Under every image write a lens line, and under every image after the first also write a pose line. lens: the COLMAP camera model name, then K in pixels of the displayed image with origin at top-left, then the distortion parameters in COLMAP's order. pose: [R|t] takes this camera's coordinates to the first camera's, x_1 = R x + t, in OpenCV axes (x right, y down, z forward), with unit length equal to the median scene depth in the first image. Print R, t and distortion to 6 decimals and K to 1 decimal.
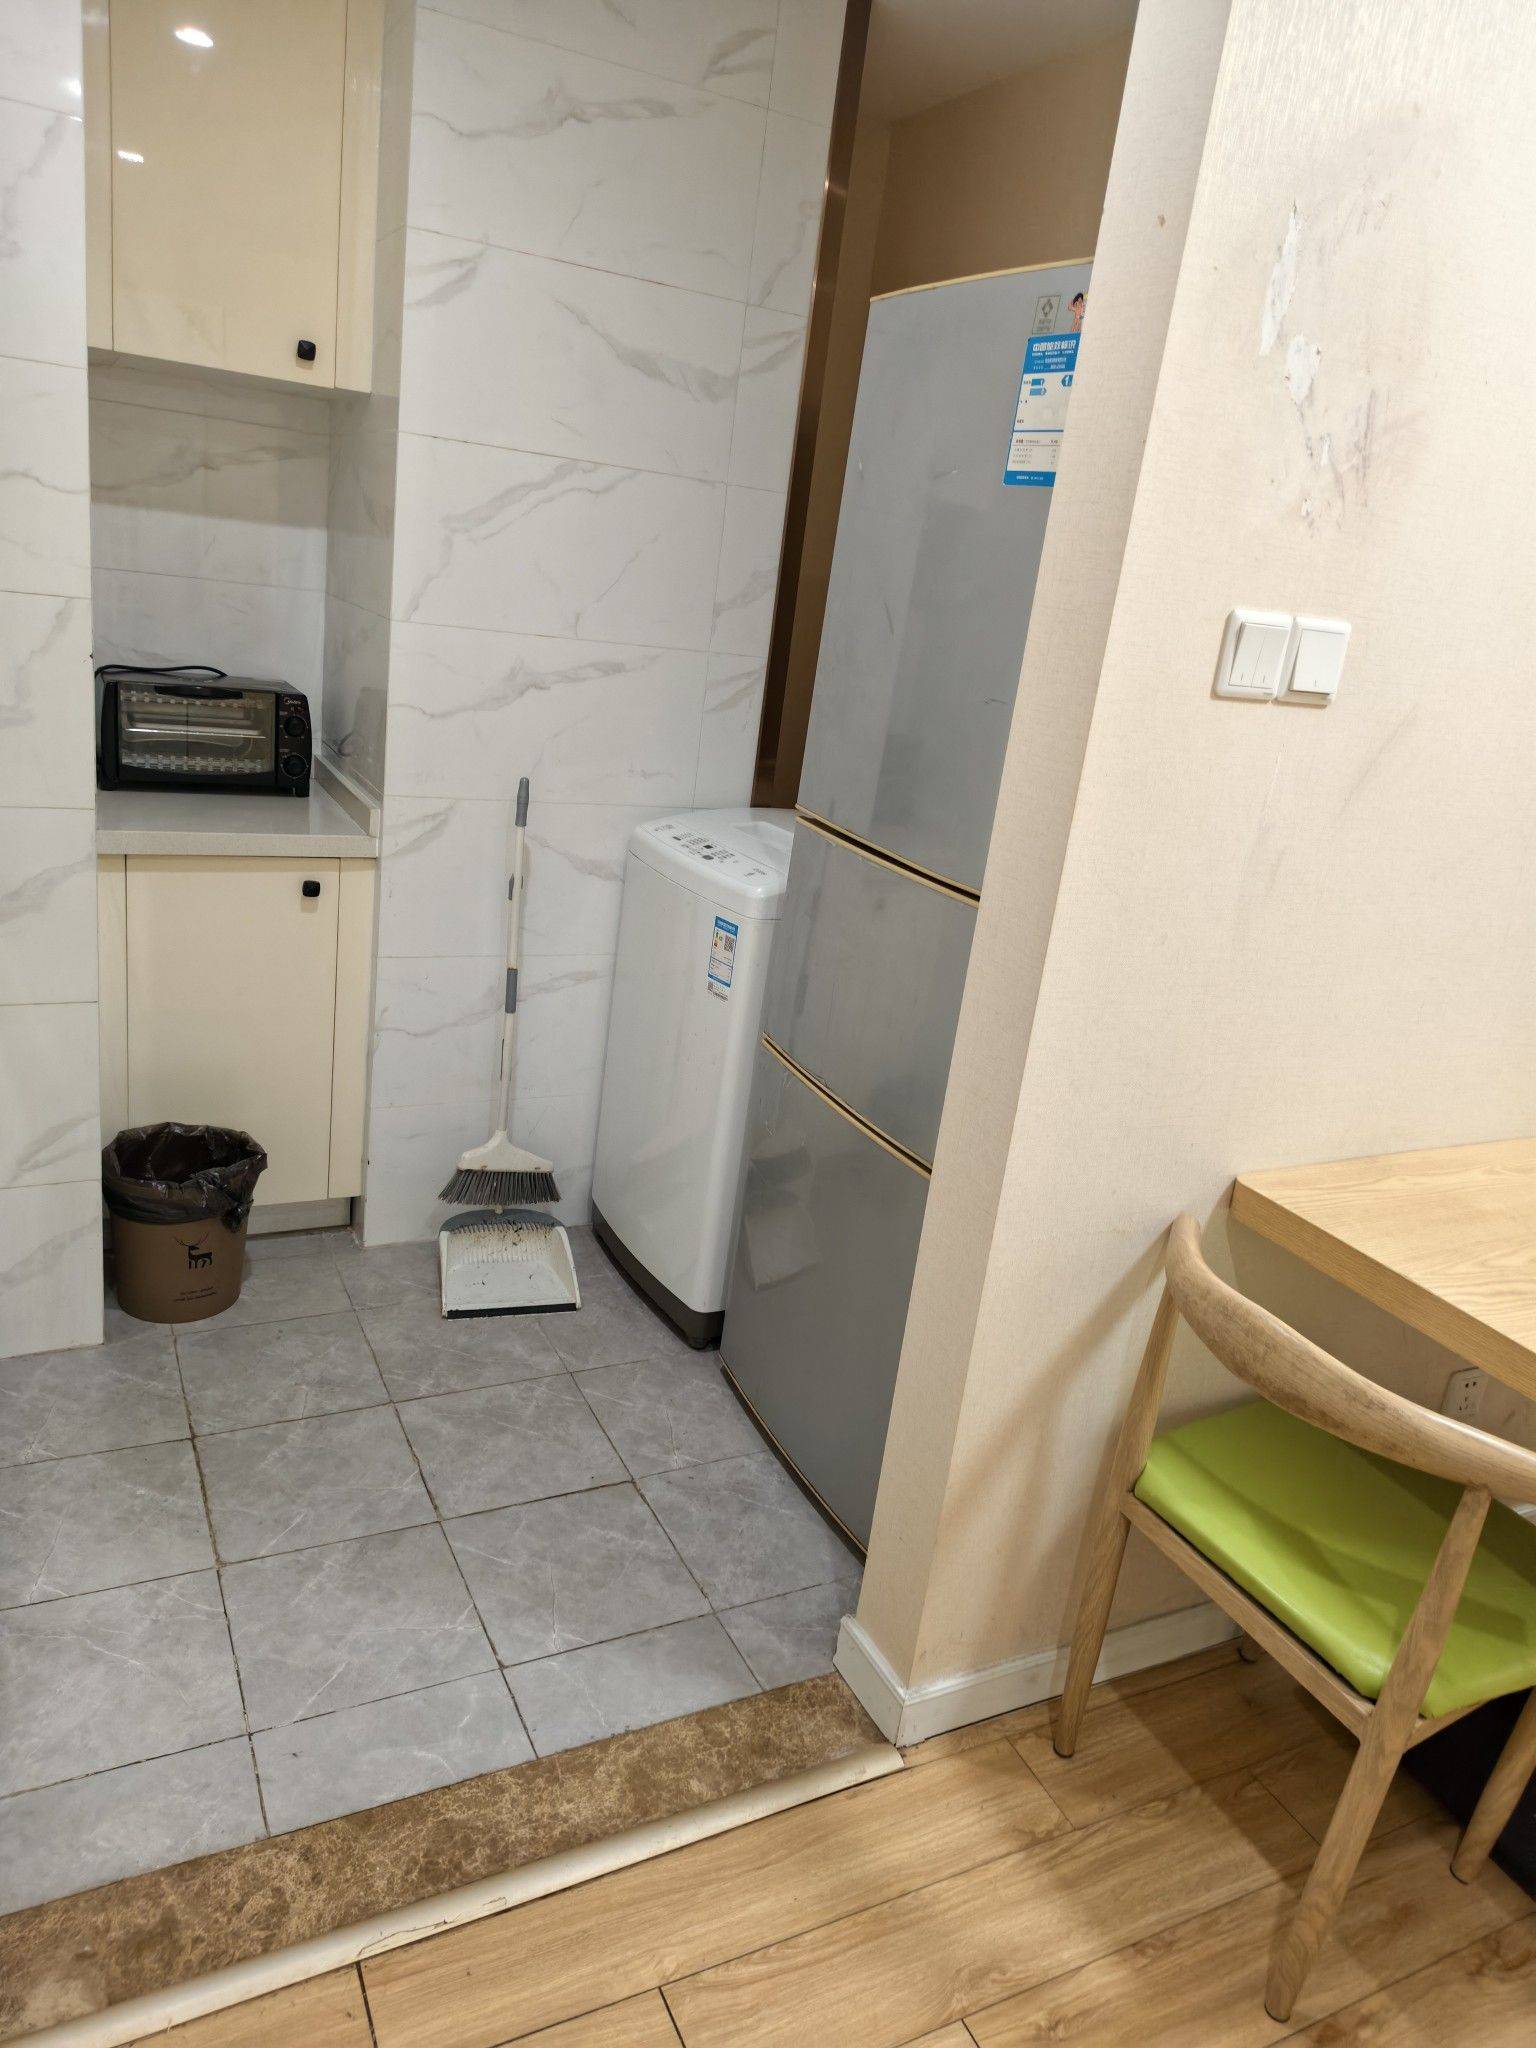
lens RADIAL K [[1419.2, 0, 774.9], [0, 1419.2, 1004.9], [0, 0, 1]] dist [0.056312, -0.050396]
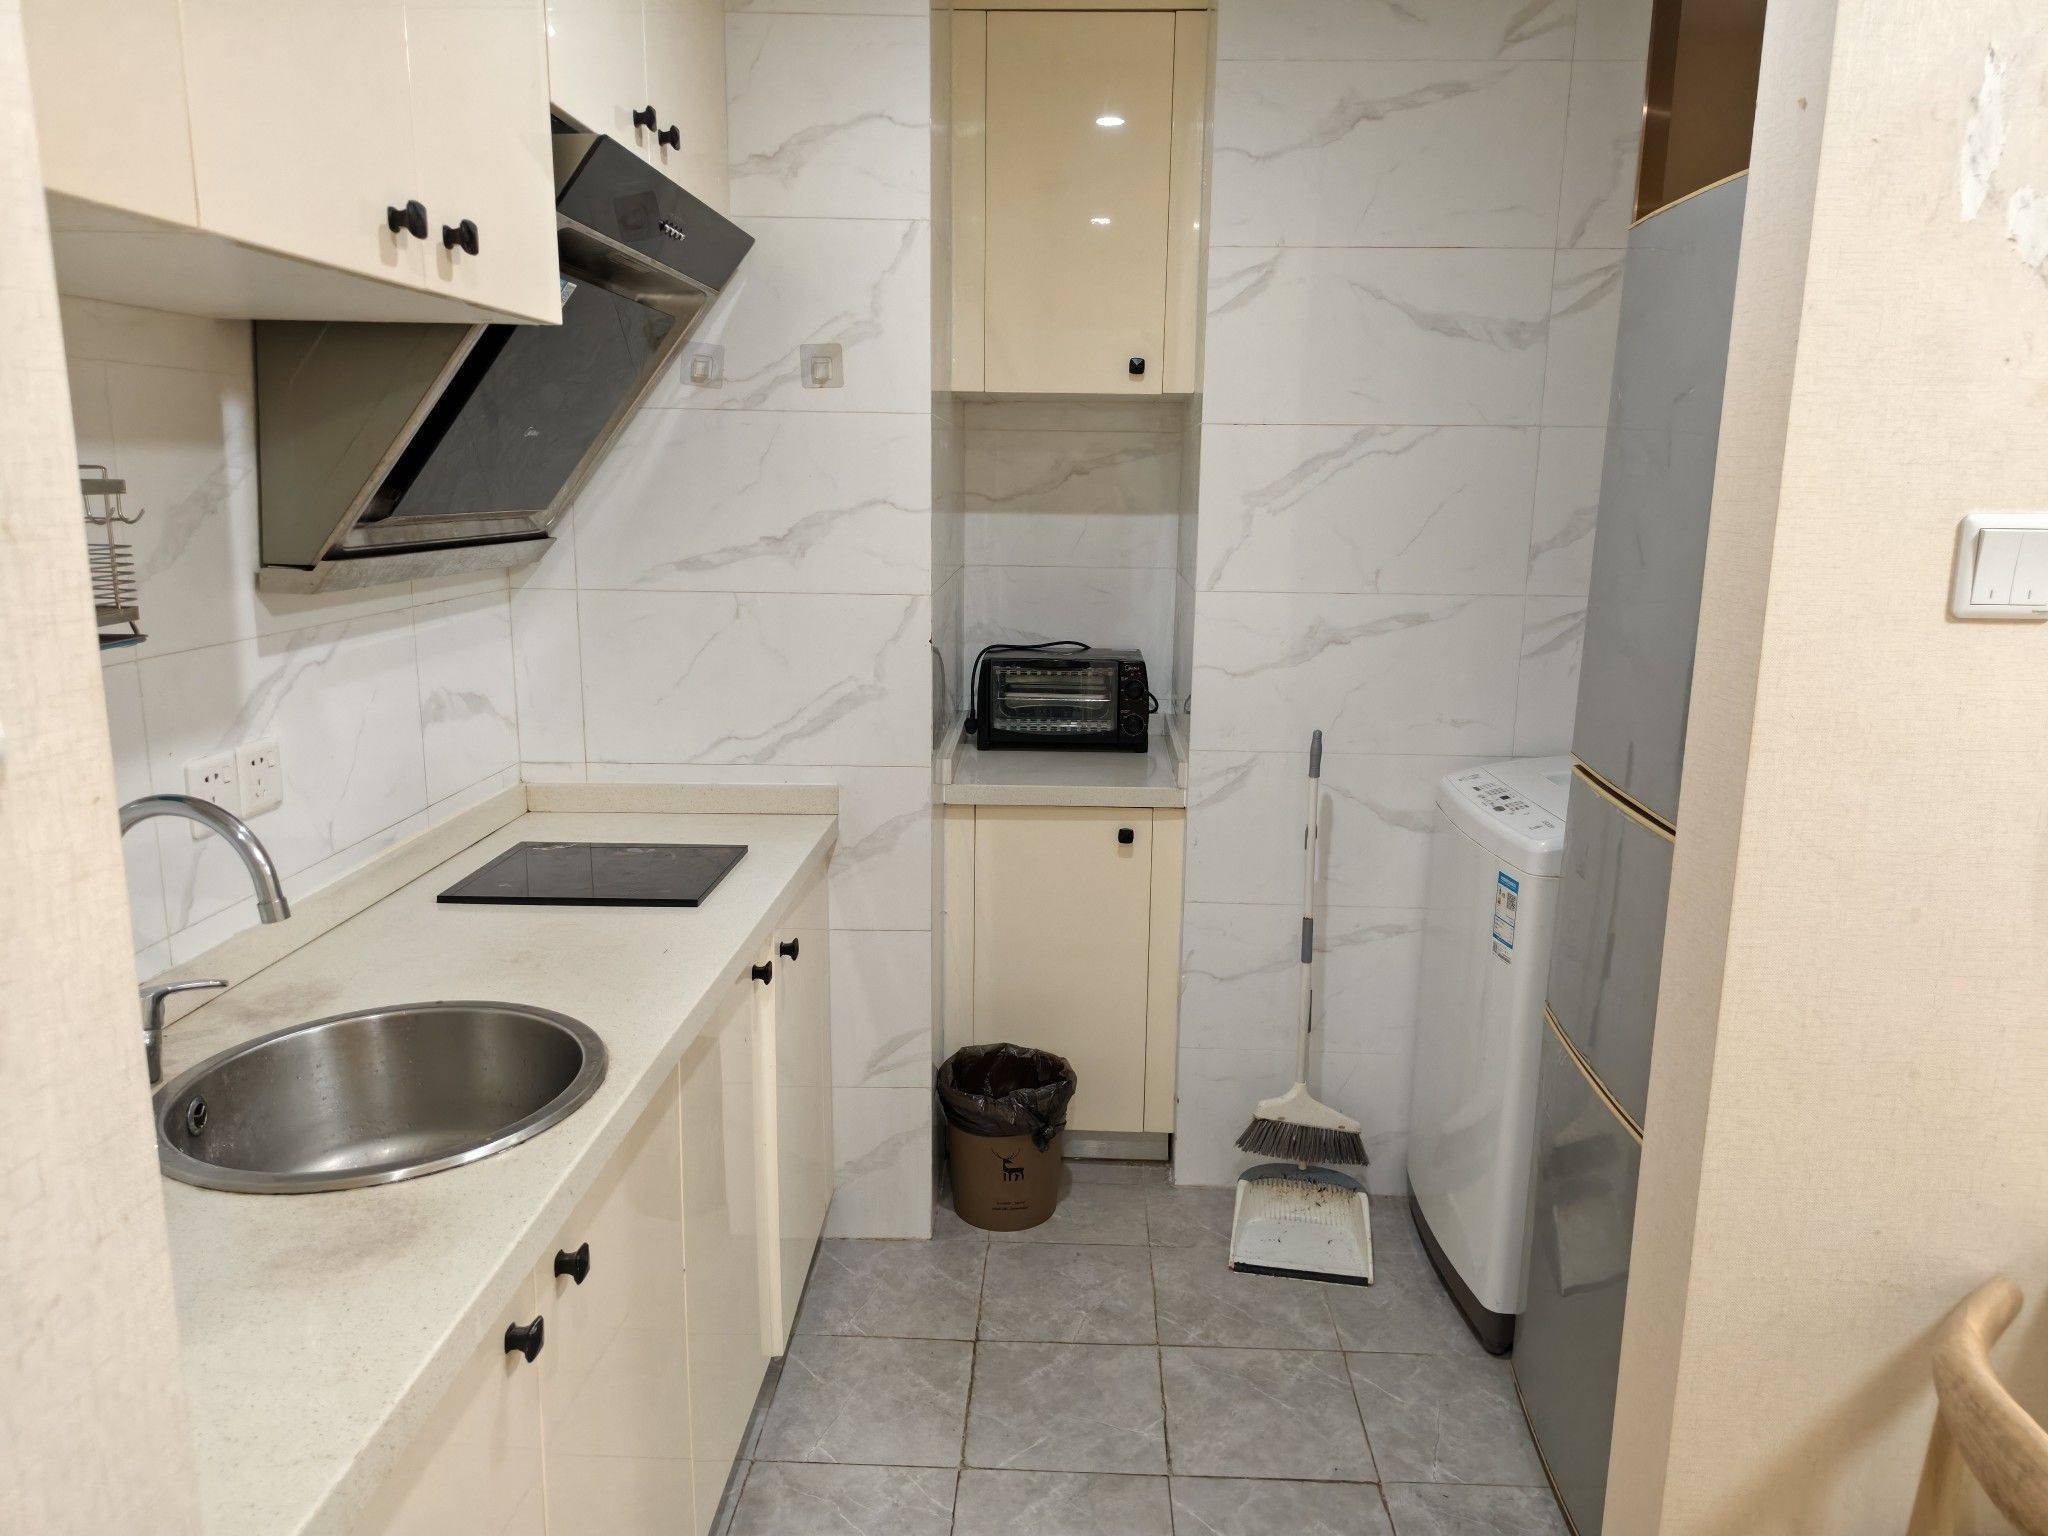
lens RADIAL K [[1419.2, 0, 1039.6], [0, 1419.2, 760.6], [0, 0, 1]] dist [0.056312, -0.050396]
pose [[0.870930, -0.011434, -0.491274, 0.159824], [-0.054838, 0.991223, -0.120287, -0.005258], [0.488337, 0.131702, 0.862659, 0.030141]]
